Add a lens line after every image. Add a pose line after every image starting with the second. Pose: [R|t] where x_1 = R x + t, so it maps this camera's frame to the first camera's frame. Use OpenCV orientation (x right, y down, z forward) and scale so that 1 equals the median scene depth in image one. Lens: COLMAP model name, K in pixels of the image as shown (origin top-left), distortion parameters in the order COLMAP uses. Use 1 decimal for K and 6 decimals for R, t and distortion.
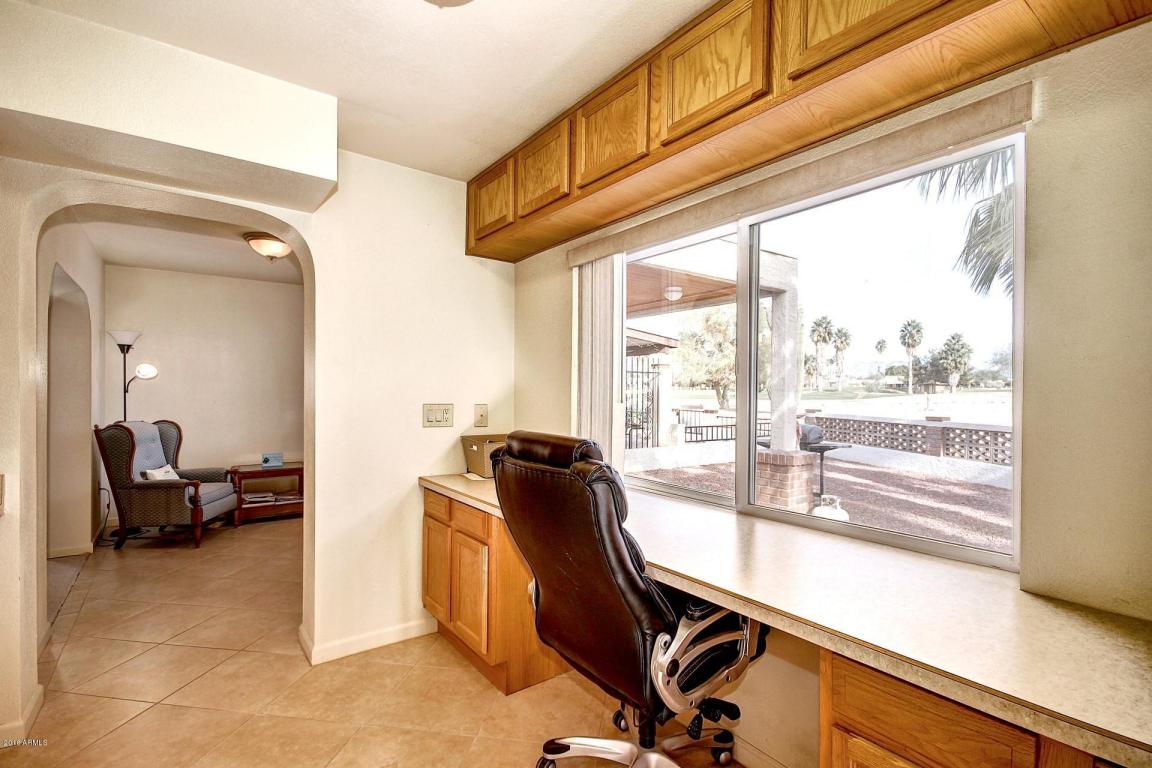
lens RADIAL K [[527.3, 0, 580.6], [0, 527.3, 391.0], [0, 0, 1]] dist [0.001718, -0.001581]
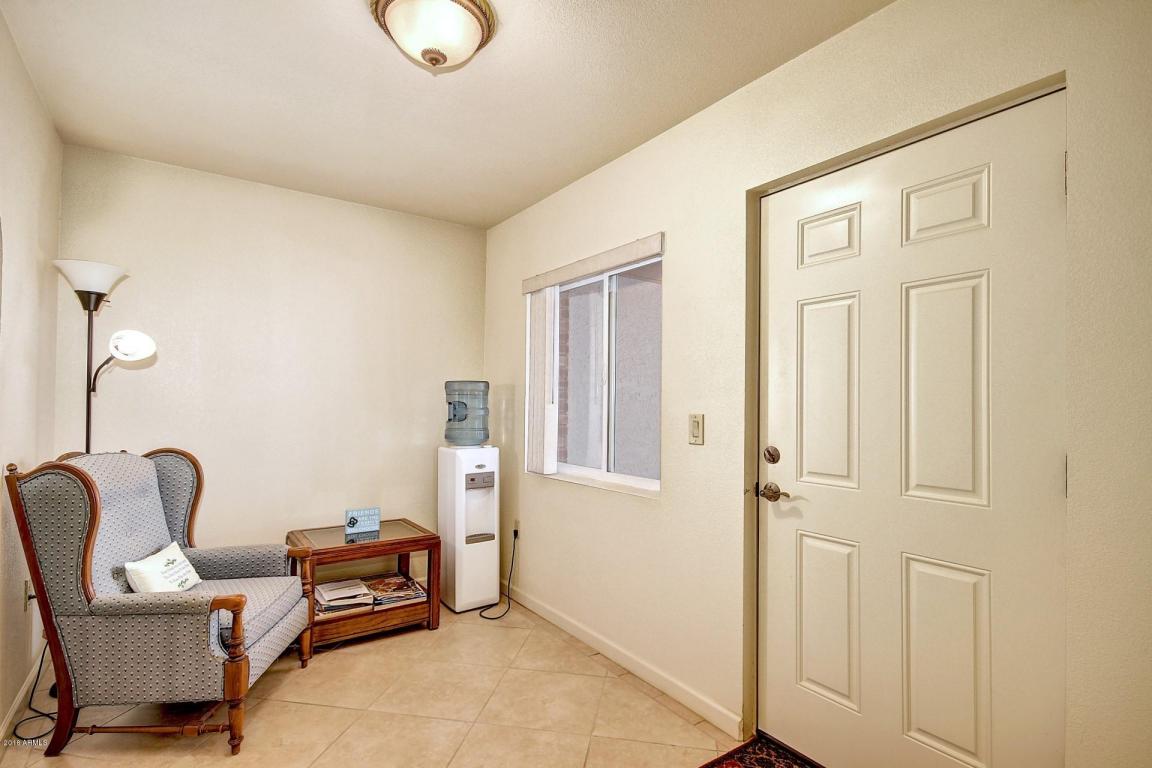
lens RADIAL K [[527.3, 0, 579.1], [0, 527.3, 389.5], [0, 0, 1]] dist [0.001718, -0.001581]
pose [[0.999933, 0.005772, -0.010032, -0.418271], [-0.006075, 0.999518, -0.030449, 0.012086], [0.009851, 0.030508, 0.999486, 0.531529]]
